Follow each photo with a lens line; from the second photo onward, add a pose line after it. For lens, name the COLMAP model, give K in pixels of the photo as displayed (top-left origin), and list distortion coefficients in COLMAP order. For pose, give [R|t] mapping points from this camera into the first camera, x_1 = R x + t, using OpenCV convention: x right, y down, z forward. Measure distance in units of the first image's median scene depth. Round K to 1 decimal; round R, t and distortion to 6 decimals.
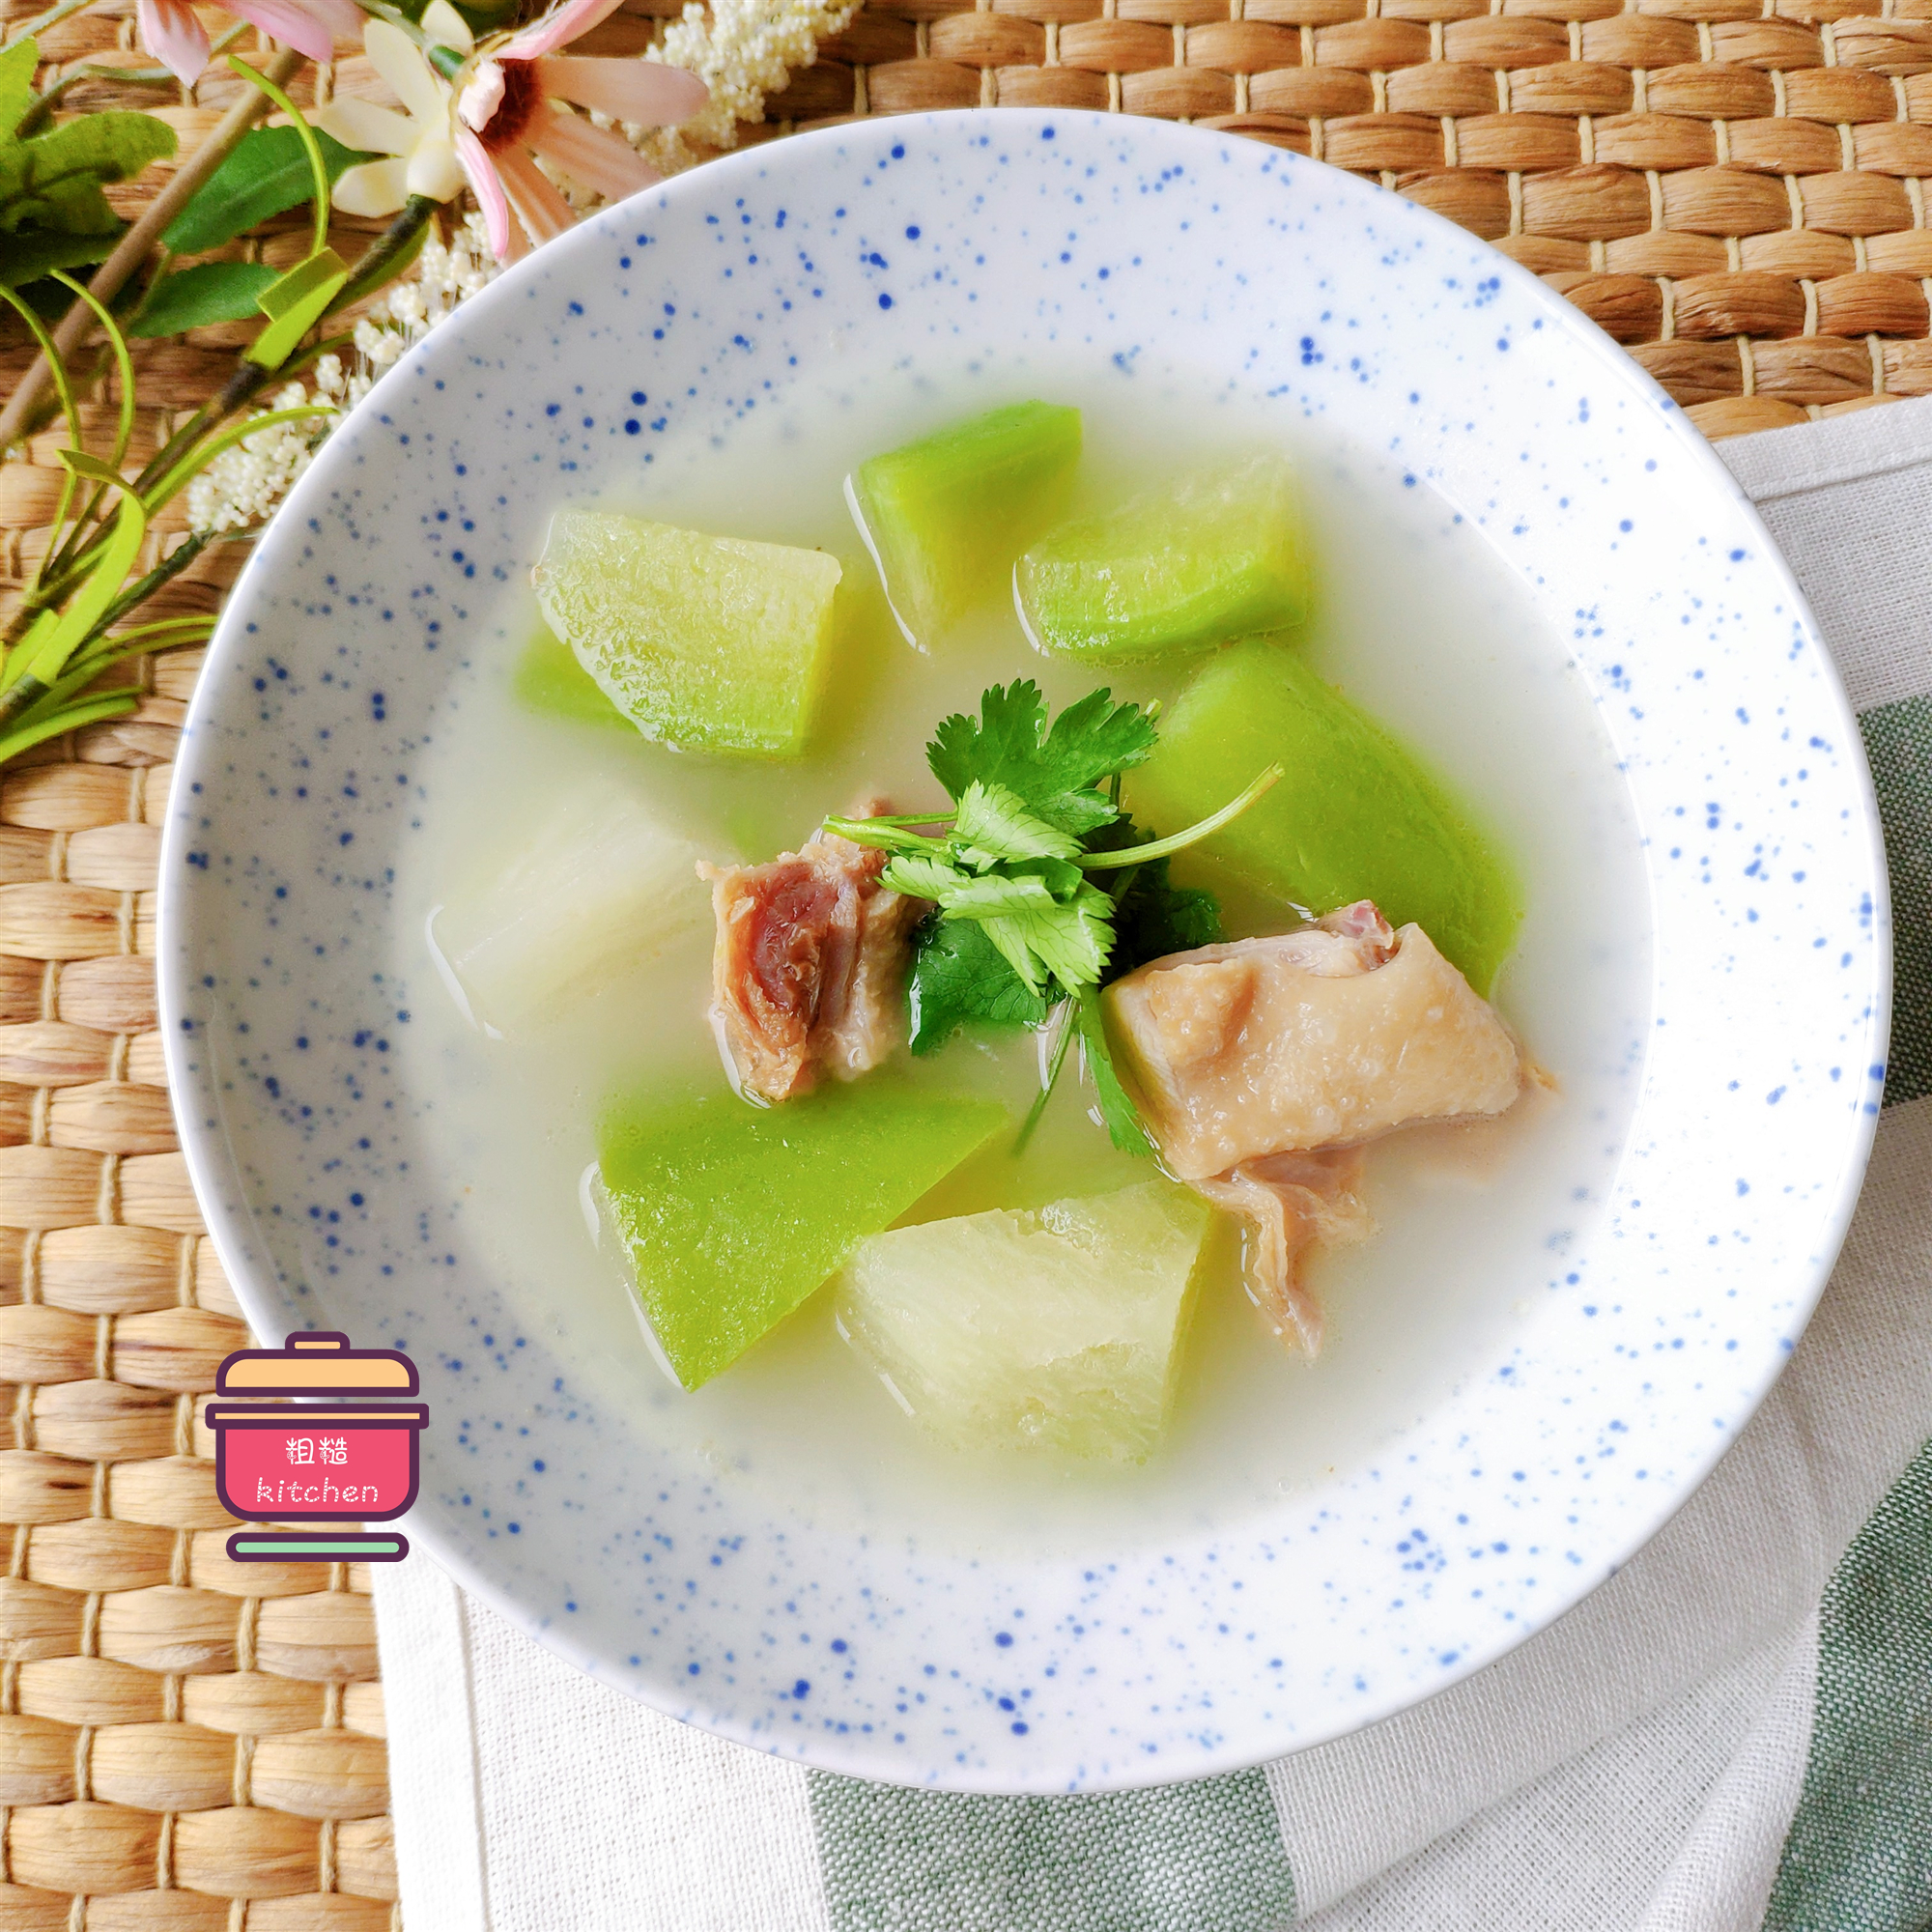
lens RADIAL K [[1992.4, 0, 958.1], [0, 1992.4, 986.3], [0, 0, 1]] dist [0.107449, -0.345574]
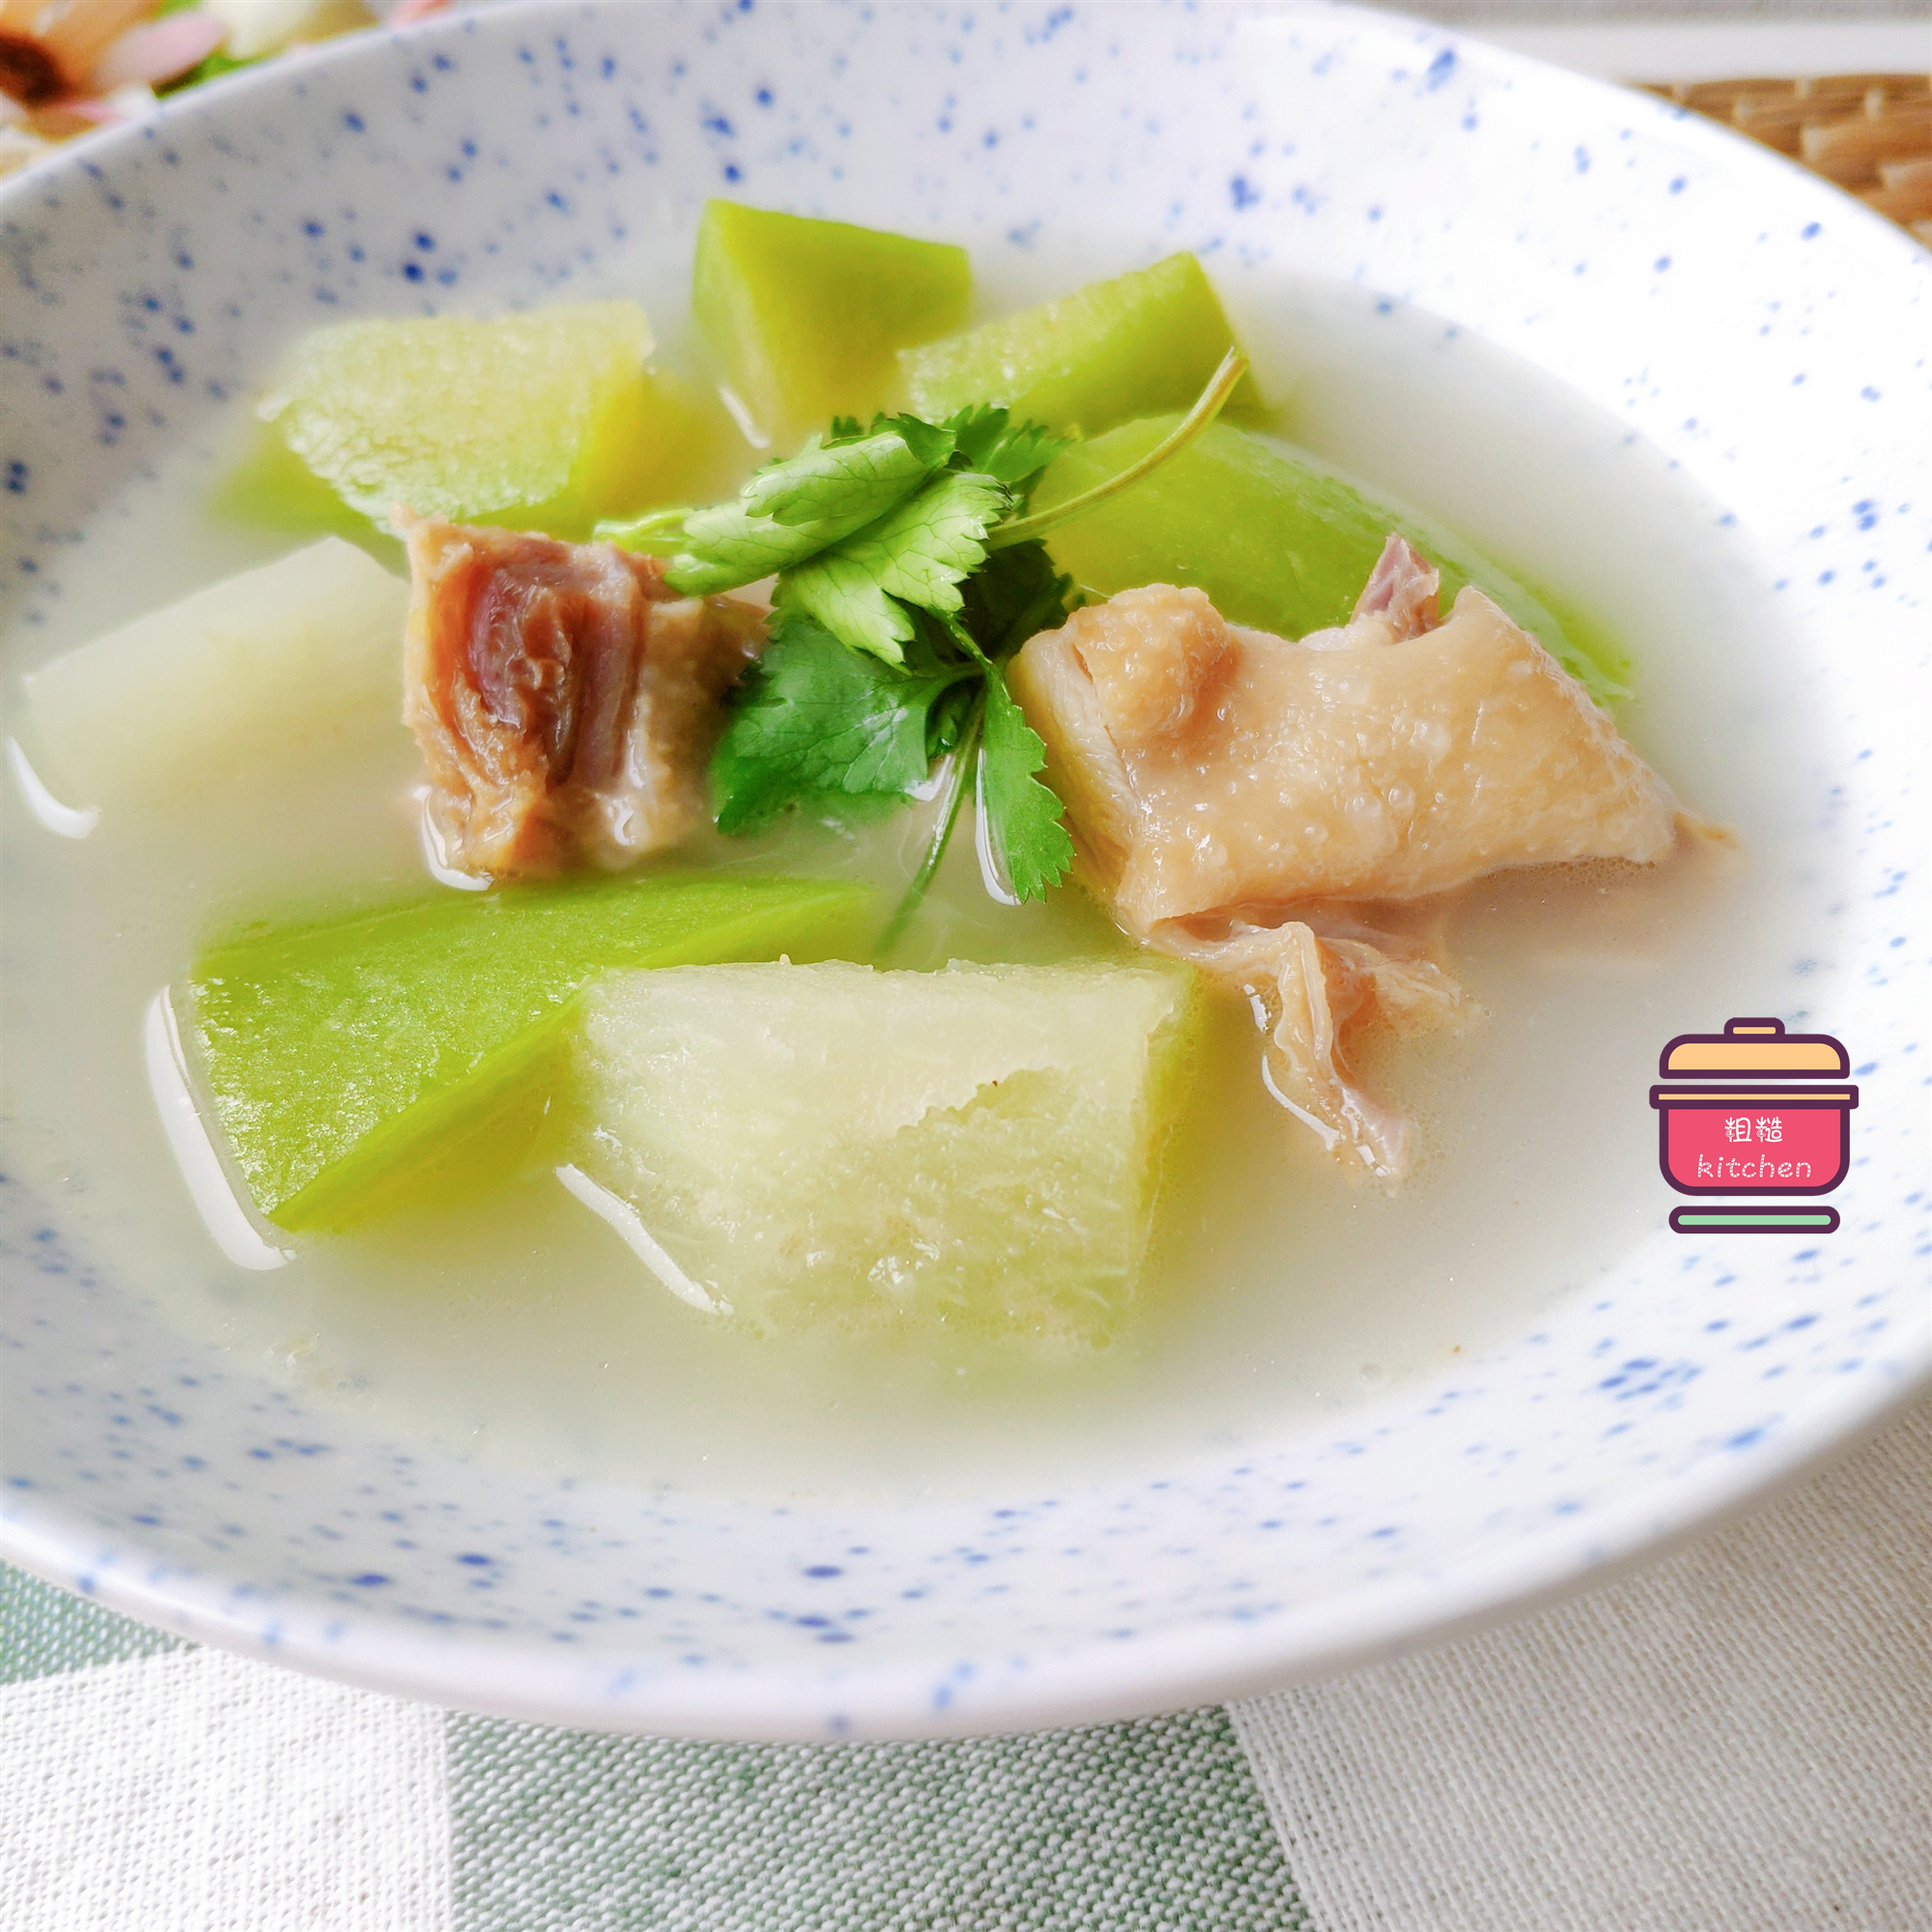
lens RADIAL K [[2091.3, 0, 966.0], [0, 2091.3, 966.0], [0, 0, 1]] dist [0.084065, -0.345402]
pose [[0.999608, -0.027920, -0.001980, 0.056638], [0.022837, 0.854448, -0.519034, 0.420907], [0.016183, 0.518785, 0.854751, 0.444520]]
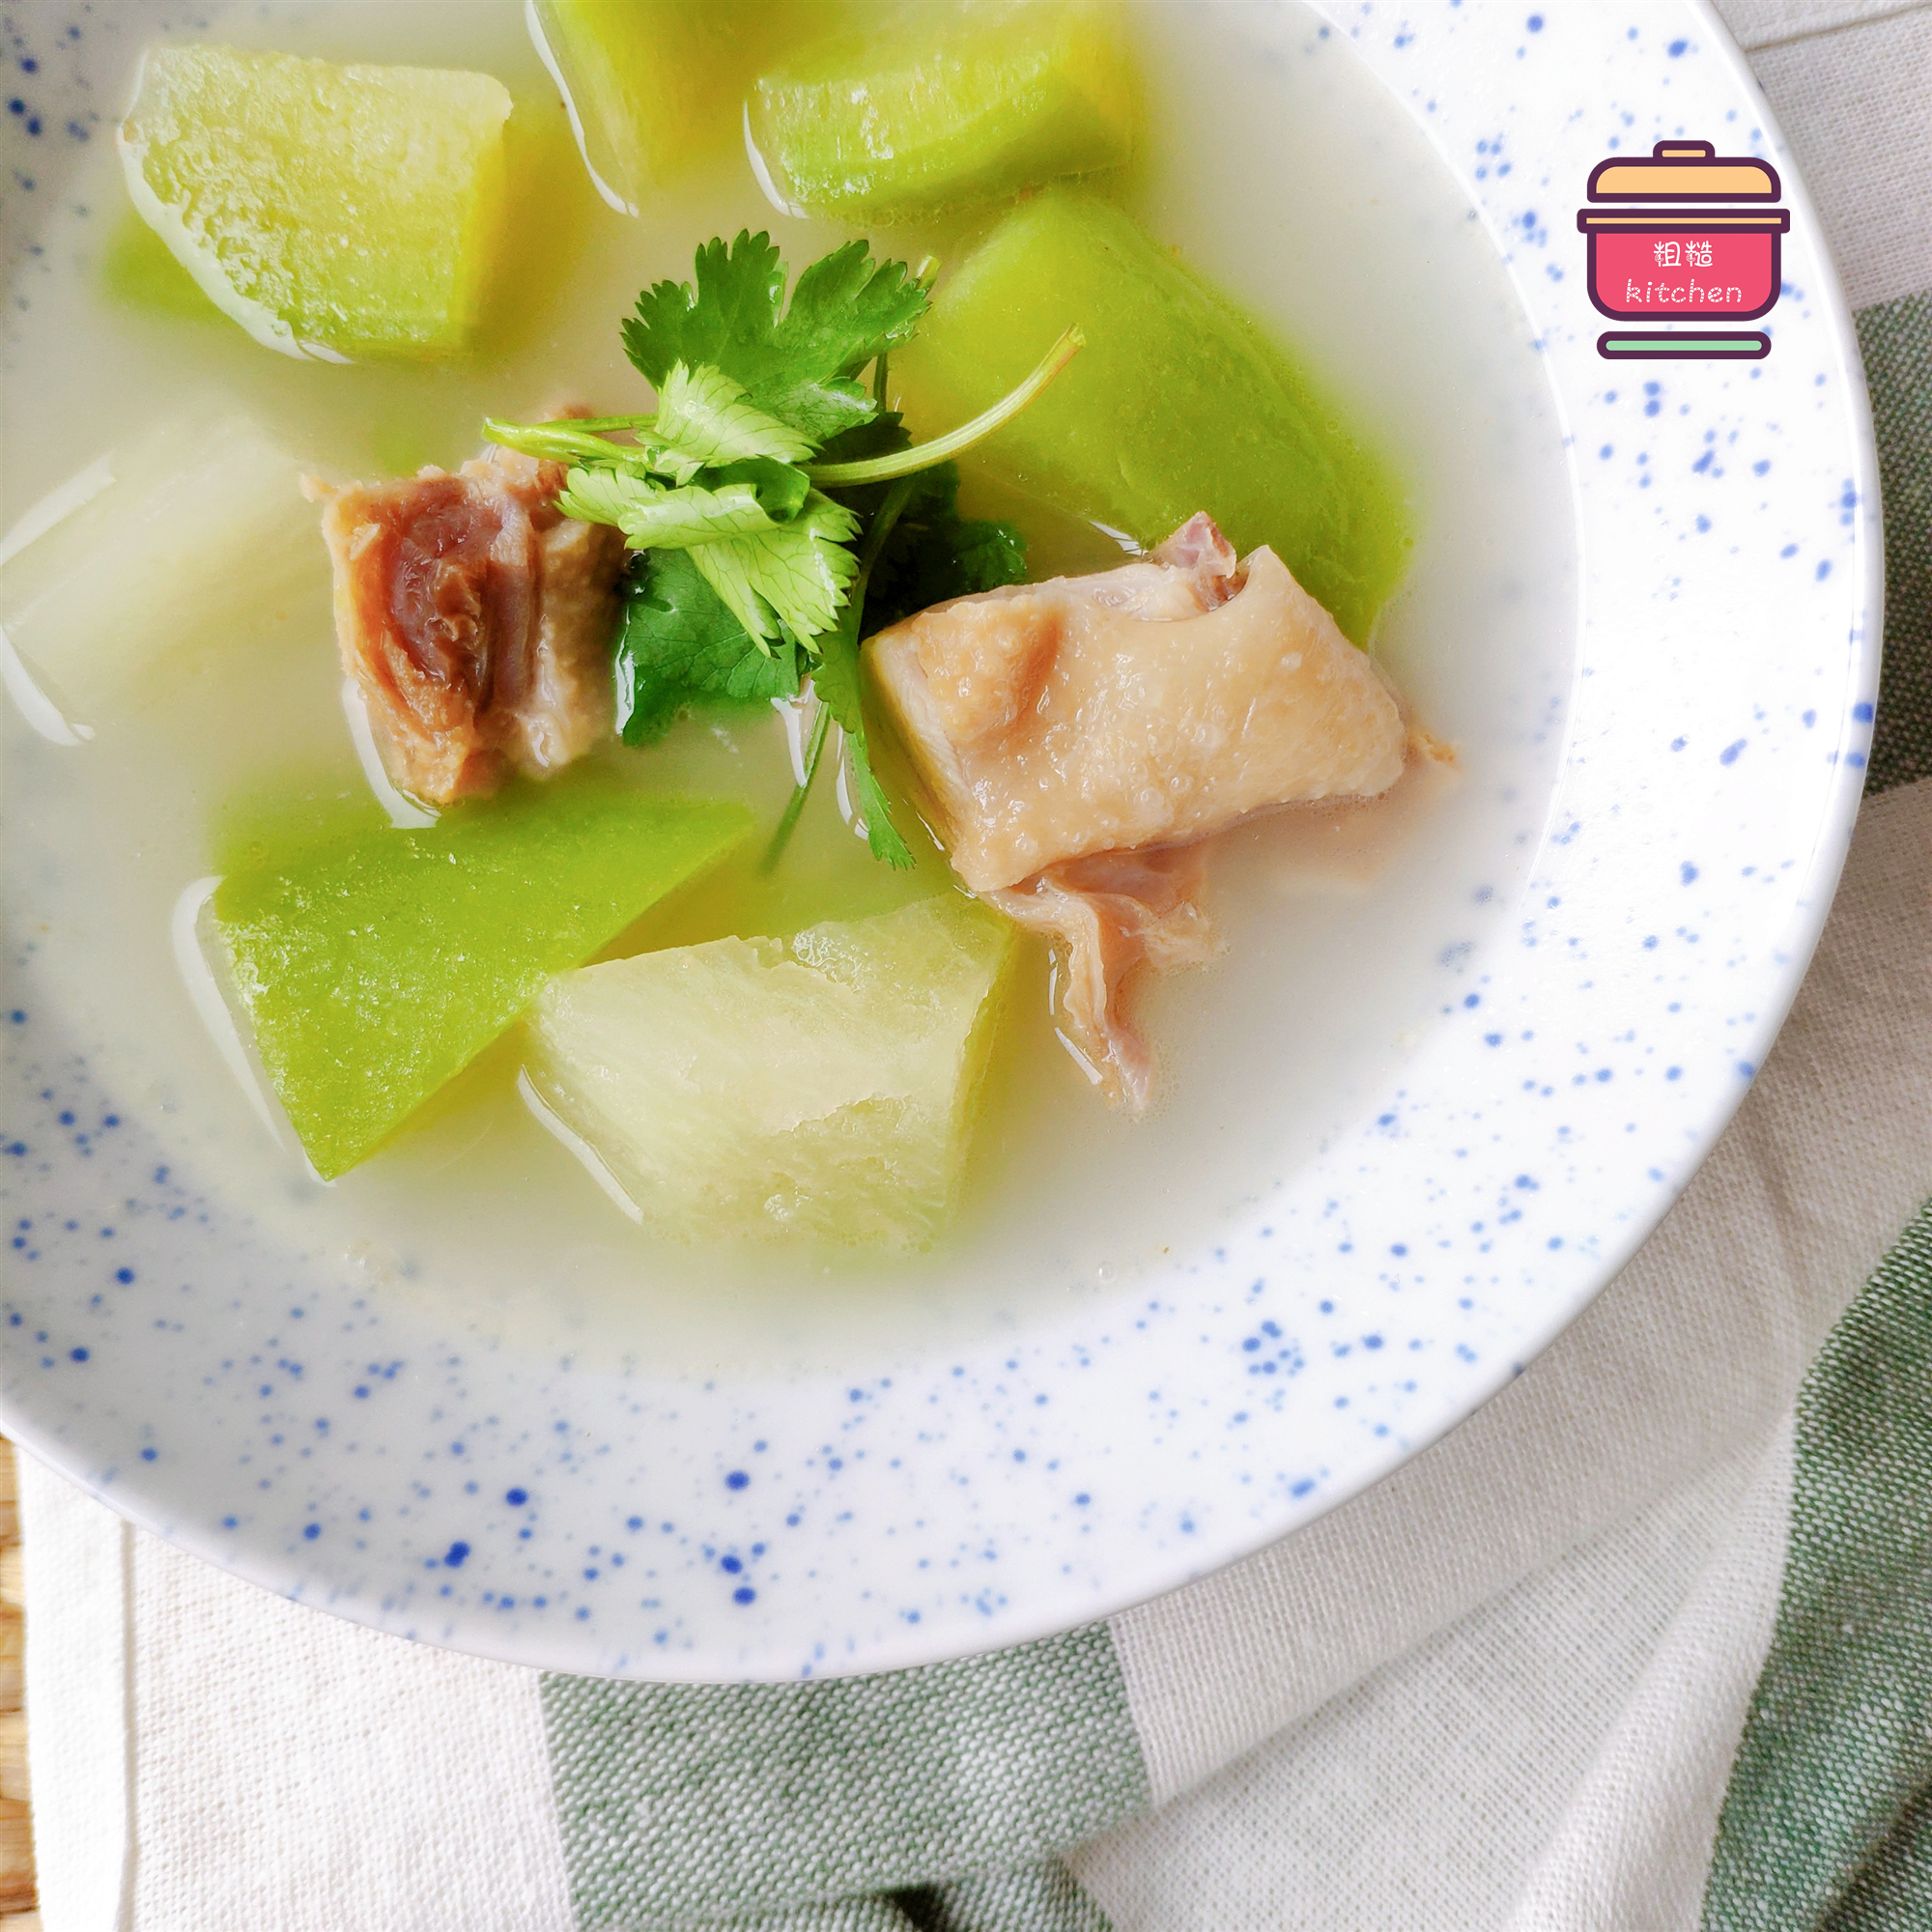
lens RADIAL K [[2020.9, 0, 973.8], [0, 2020.9, 943.0], [0, 0, 1]] dist [0.098575, -0.318665]
pose [[0.999510, -0.028139, 0.013684, 0.098689], [0.027152, 0.997341, 0.067629, 0.062461], [-0.015551, -0.067224, 0.997617, 0.210794]]
